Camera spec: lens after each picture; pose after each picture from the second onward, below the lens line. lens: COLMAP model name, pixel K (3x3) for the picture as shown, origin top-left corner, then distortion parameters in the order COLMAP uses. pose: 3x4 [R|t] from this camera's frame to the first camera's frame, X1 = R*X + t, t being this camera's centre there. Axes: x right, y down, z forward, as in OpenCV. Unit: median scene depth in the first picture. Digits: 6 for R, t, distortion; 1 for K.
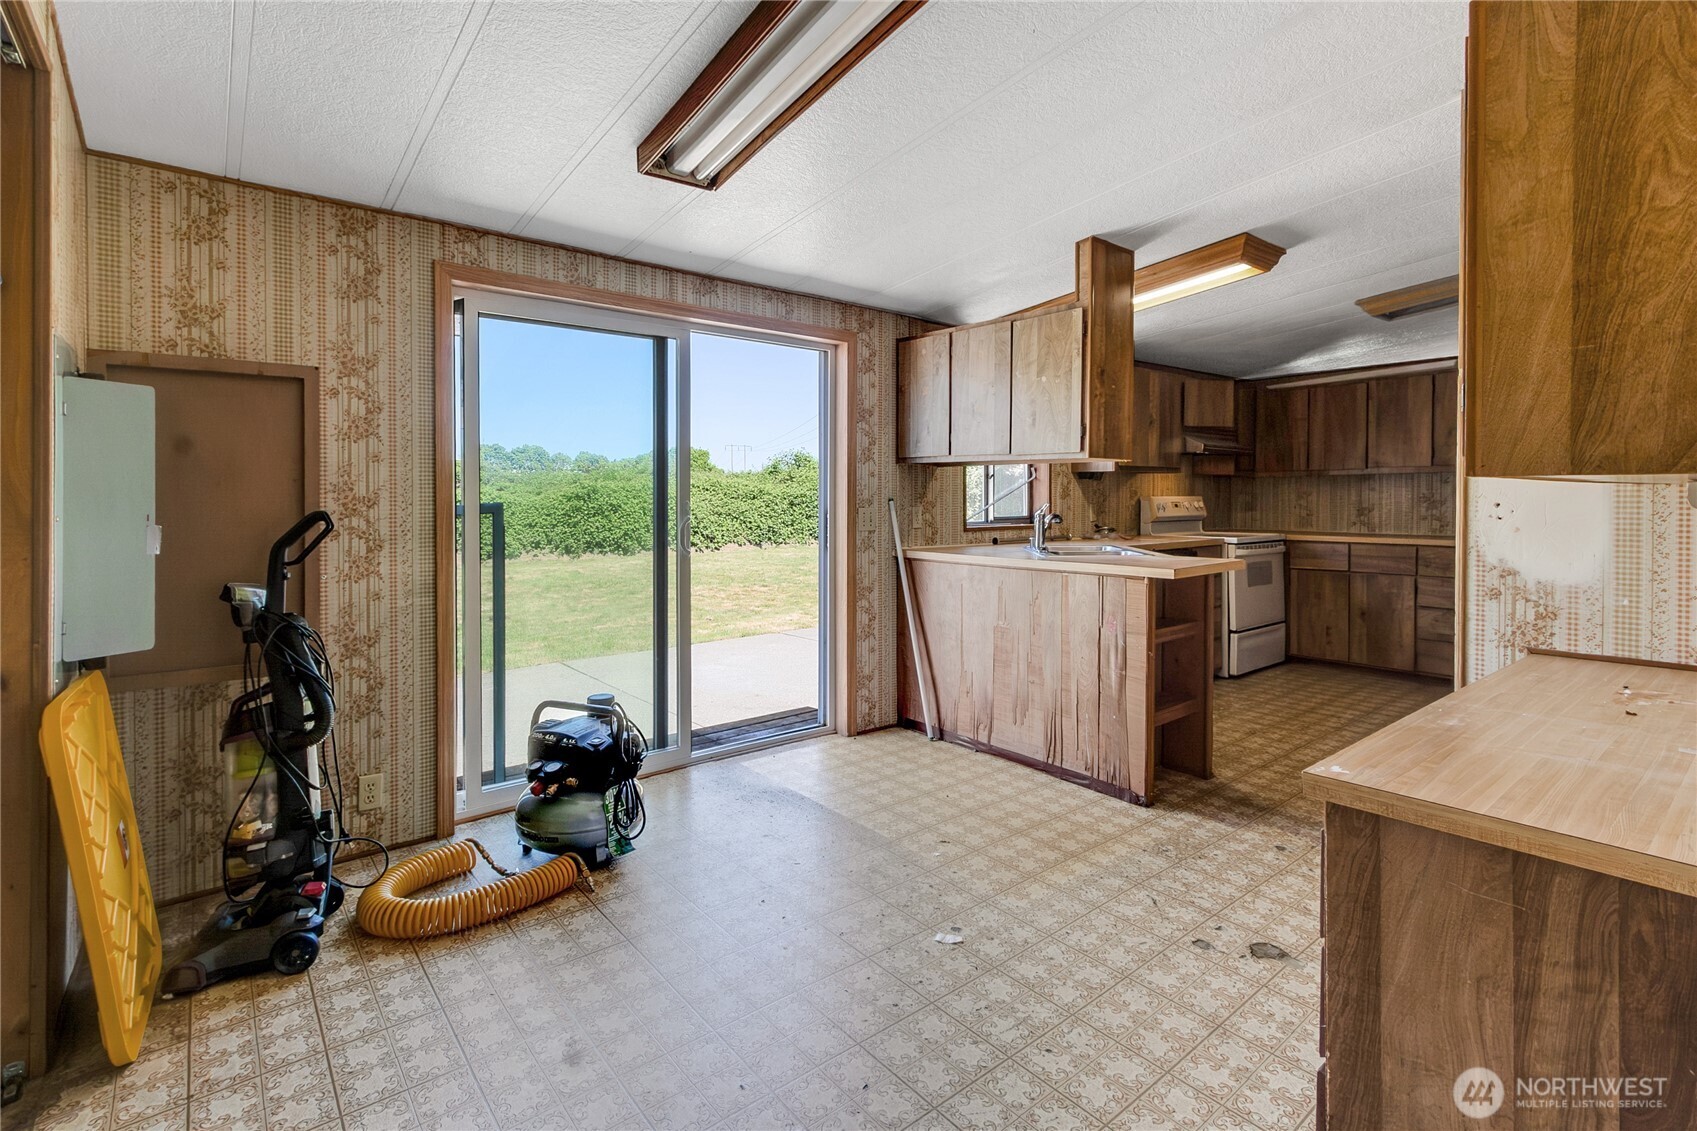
lens RADIAL K [[785.9, 0, 830.3], [0, 785.9, 509.2], [0, 0, 1]] dist [-0.000133, 0.000416]
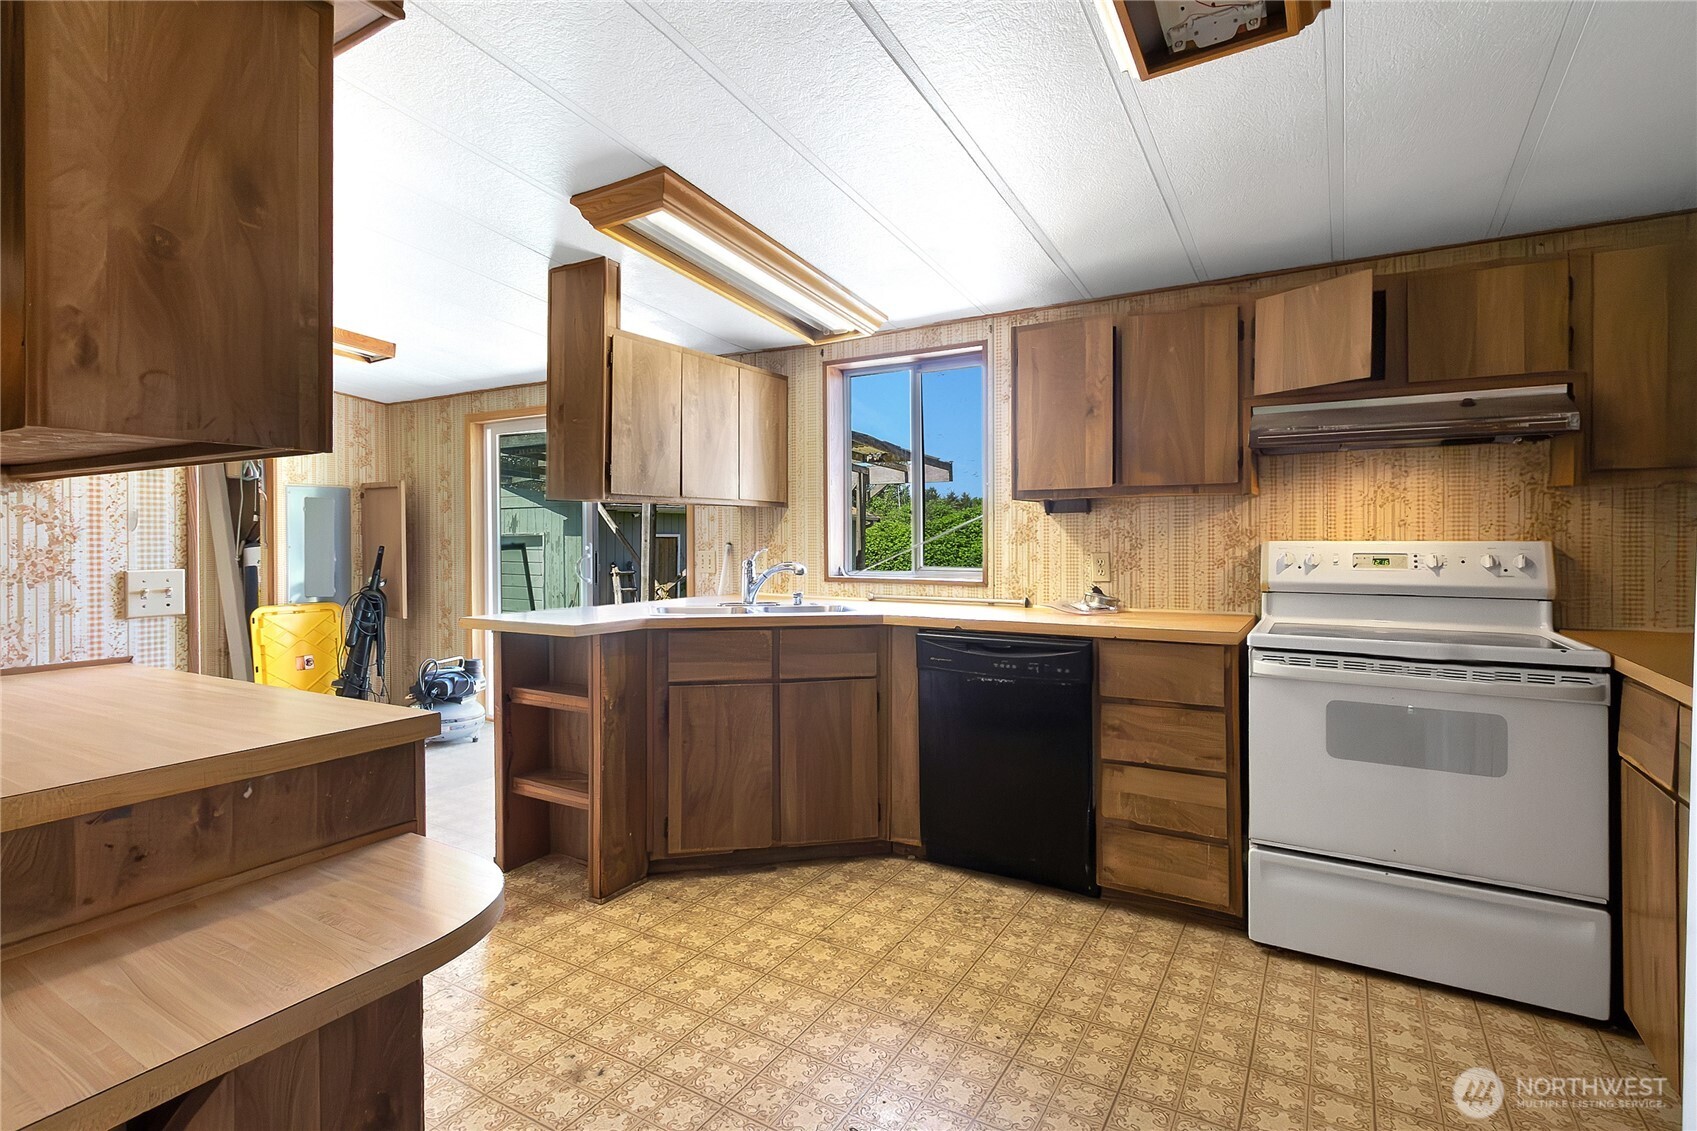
lens RADIAL K [[785.9, 0, 843.9], [0, 785.9, 547.5], [0, 0, 1]] dist [-0.000133, 0.000416]
pose [[0.369000, 0.012382, -0.929347, 0.794079], [-0.013804, 0.999874, 0.007841, -0.012522], [0.929327, 0.009936, 0.369124, 0.578969]]
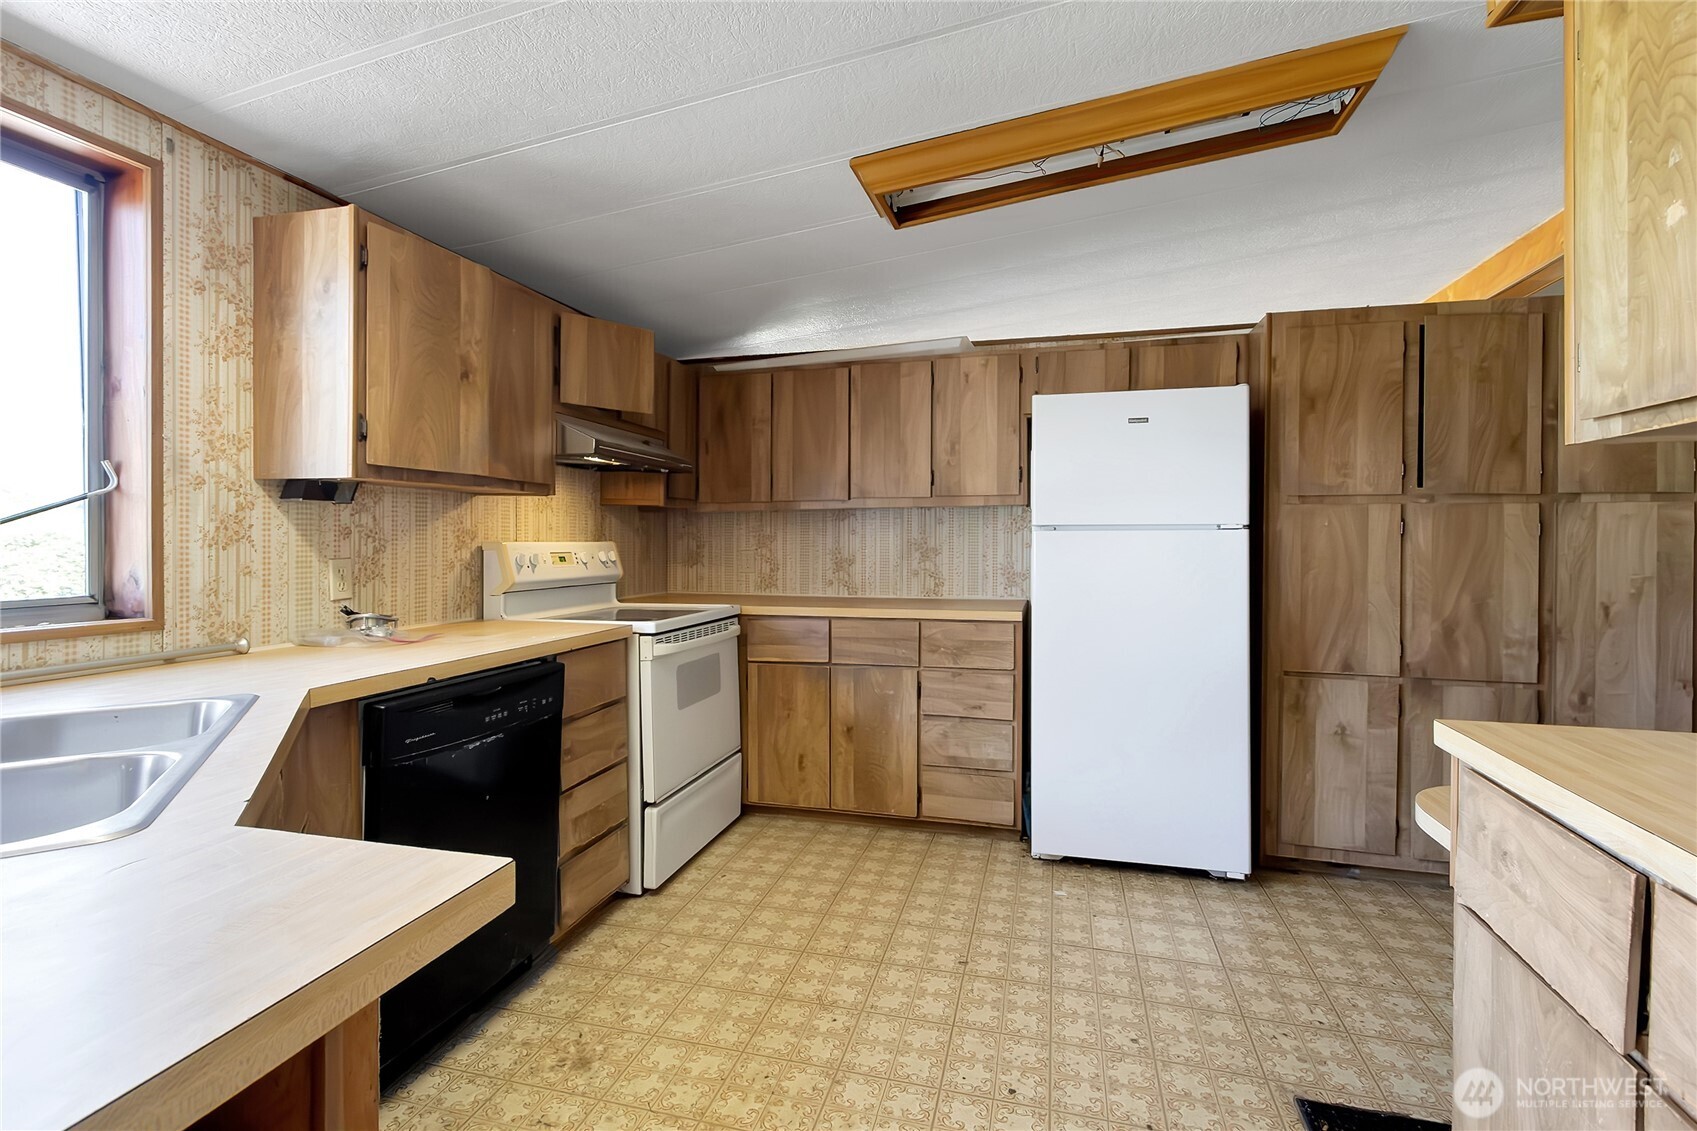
lens RADIAL K [[785.9, 0, 842.9], [0, 785.9, 549.6], [0, 0, 1]] dist [-0.000133, 0.000416]
pose [[0.803733, -0.003903, 0.594977, 0.291419], [0.008694, 0.999949, -0.005185, -0.007065], [-0.594926, 0.009341, 0.803726, 0.480439]]
